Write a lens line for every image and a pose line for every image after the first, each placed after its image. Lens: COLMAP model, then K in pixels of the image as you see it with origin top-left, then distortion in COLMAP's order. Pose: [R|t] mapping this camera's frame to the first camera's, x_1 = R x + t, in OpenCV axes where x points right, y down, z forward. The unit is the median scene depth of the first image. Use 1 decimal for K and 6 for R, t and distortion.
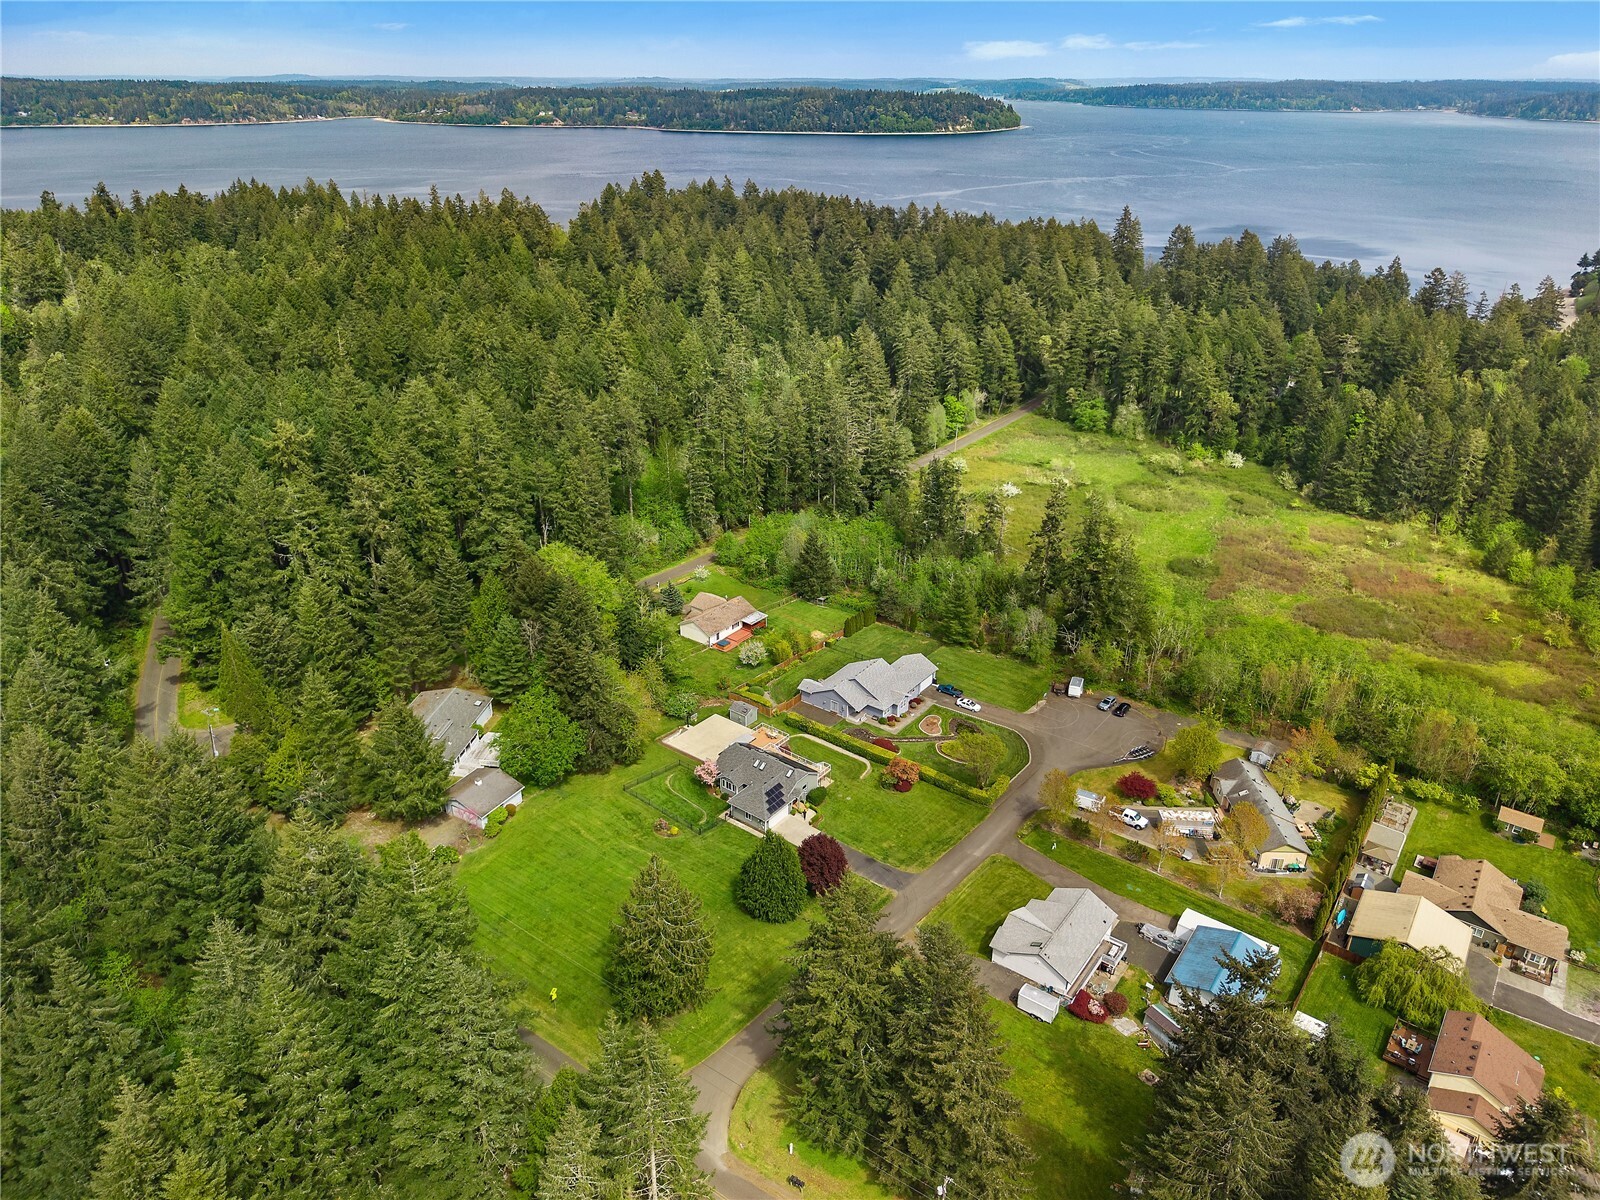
lens RADIAL K [[1132.5, 0, 795.1], [0, 1132.5, 597.3], [0, 0, 1]] dist [0.026675, -0.027664]
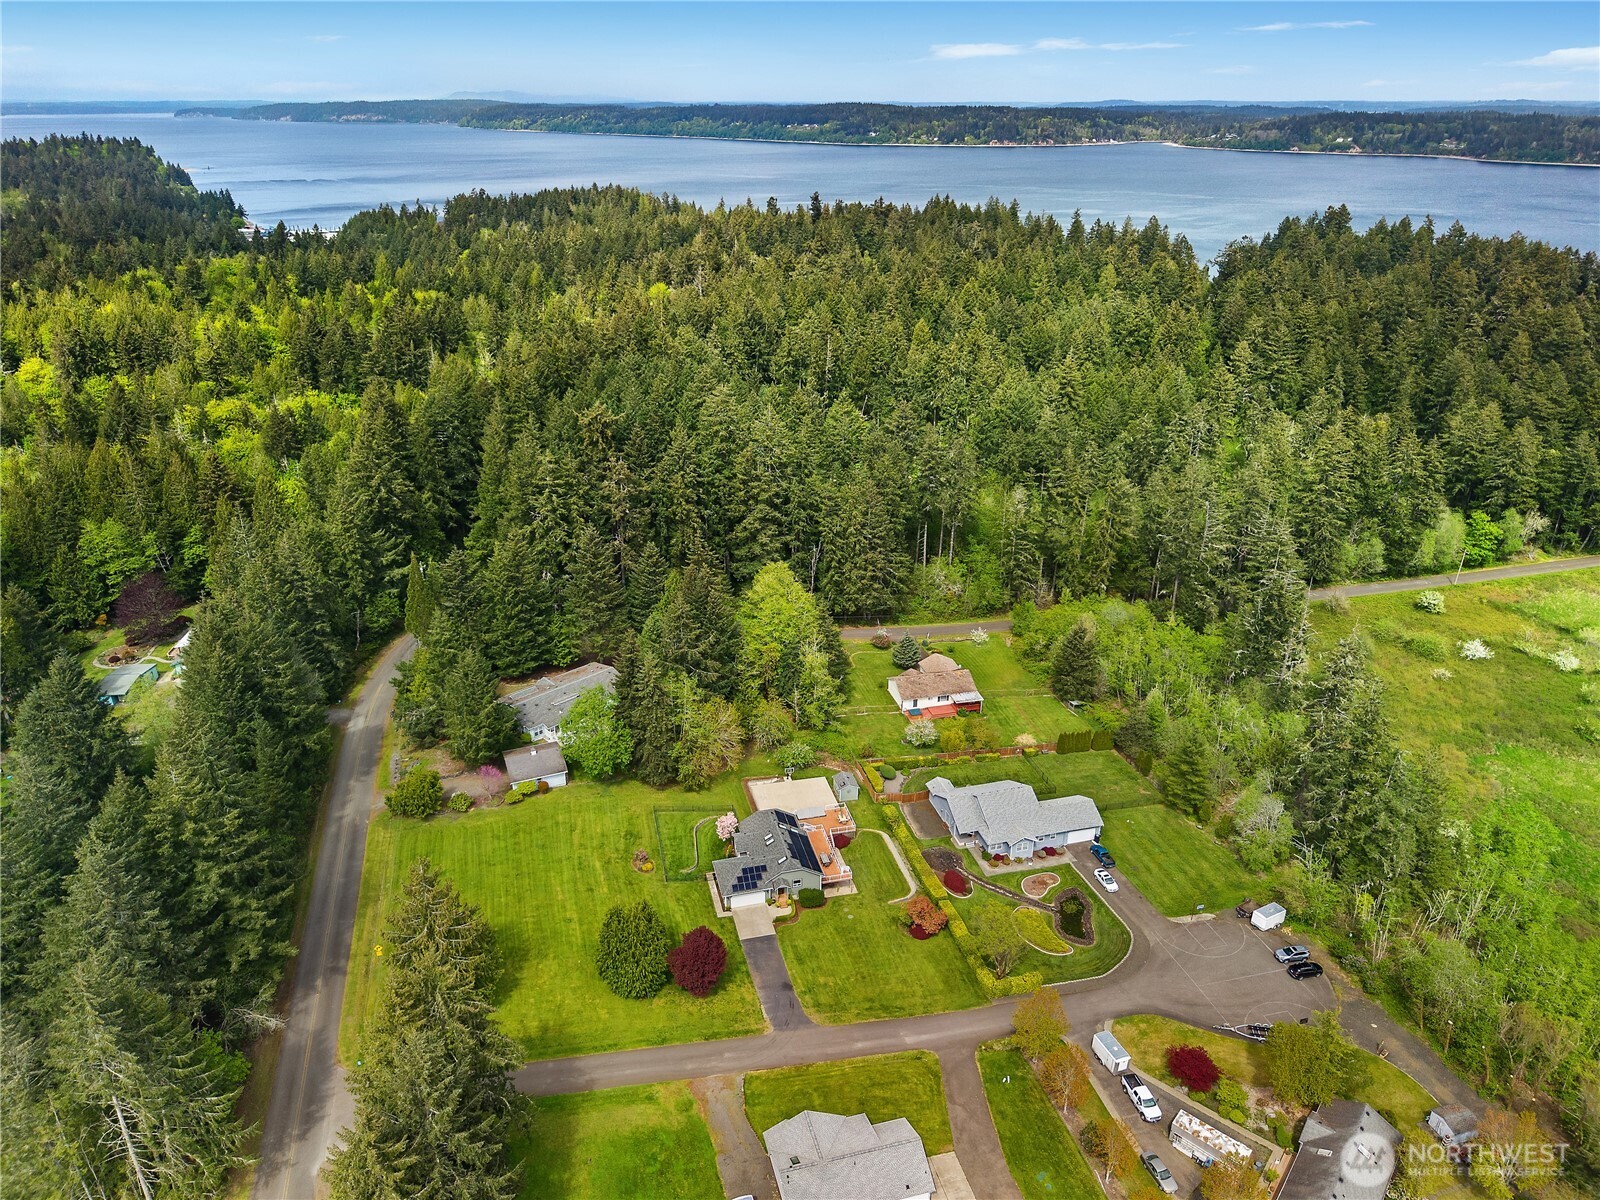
lens RADIAL K [[1132.5, 0, 801.7], [0, 1132.5, 598.1], [0, 0, 1]] dist [0.026675, -0.027664]
pose [[0.774321, 0.250922, -0.580917, 0.241846], [-0.261375, 0.962874, 0.067510, -0.055865], [0.576289, 0.099563, 0.811158, 0.128432]]
